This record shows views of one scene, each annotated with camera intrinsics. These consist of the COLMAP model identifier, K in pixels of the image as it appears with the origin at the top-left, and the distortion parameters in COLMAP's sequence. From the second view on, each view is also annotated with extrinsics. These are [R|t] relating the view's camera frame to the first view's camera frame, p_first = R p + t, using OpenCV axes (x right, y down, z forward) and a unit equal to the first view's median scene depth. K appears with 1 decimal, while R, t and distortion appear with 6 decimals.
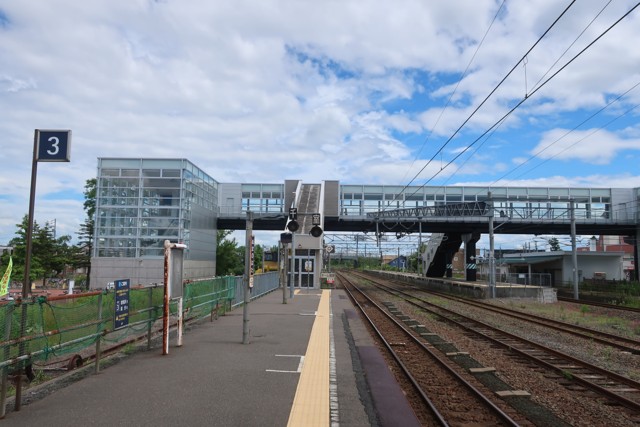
lens RADIAL K [[530.4, 0, 320.0], [0, 530.4, 213.5], [0, 0, 1]] dist [0.011566, 0.002580]
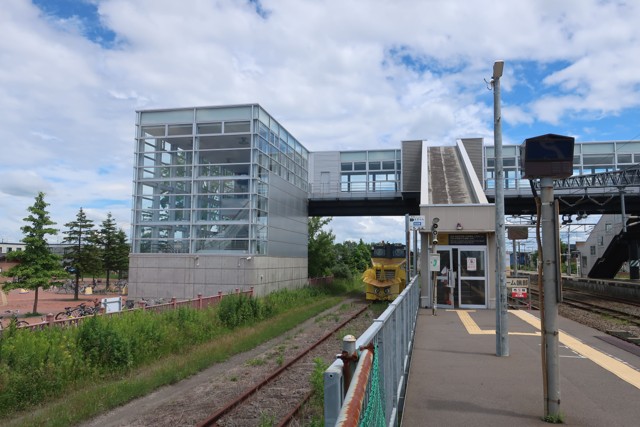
lens RADIAL K [[512.5, 0, 326.7], [0, 512.5, 229.9], [0, 0, 1]] dist [0.013274, 0.009465]
pose [[0.983636, -0.017580, -0.179306, -0.041702], [0.023246, 0.999293, 0.029546, 0.029532], [0.178660, -0.033230, 0.983350, 0.302094]]
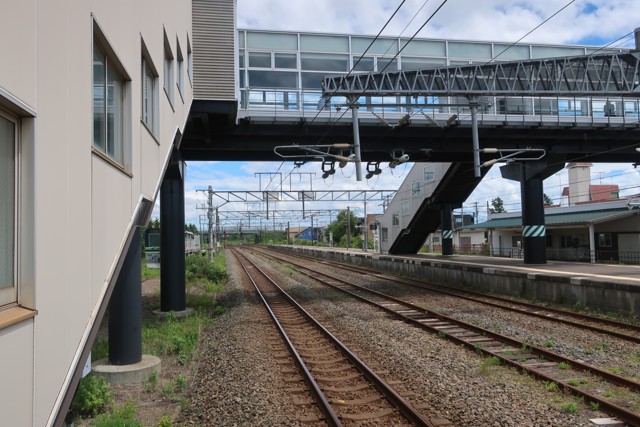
lens RADIAL K [[530.4, 0, 320.0], [0, 530.4, 213.5], [0, 0, 1]] dist [0.011566, 0.002580]
pose [[0.981578, -0.024886, 0.189432, 0.019384], [0.015824, 0.998664, 0.049197, 0.059372], [-0.190403, -0.045293, 0.980661, 0.600071]]
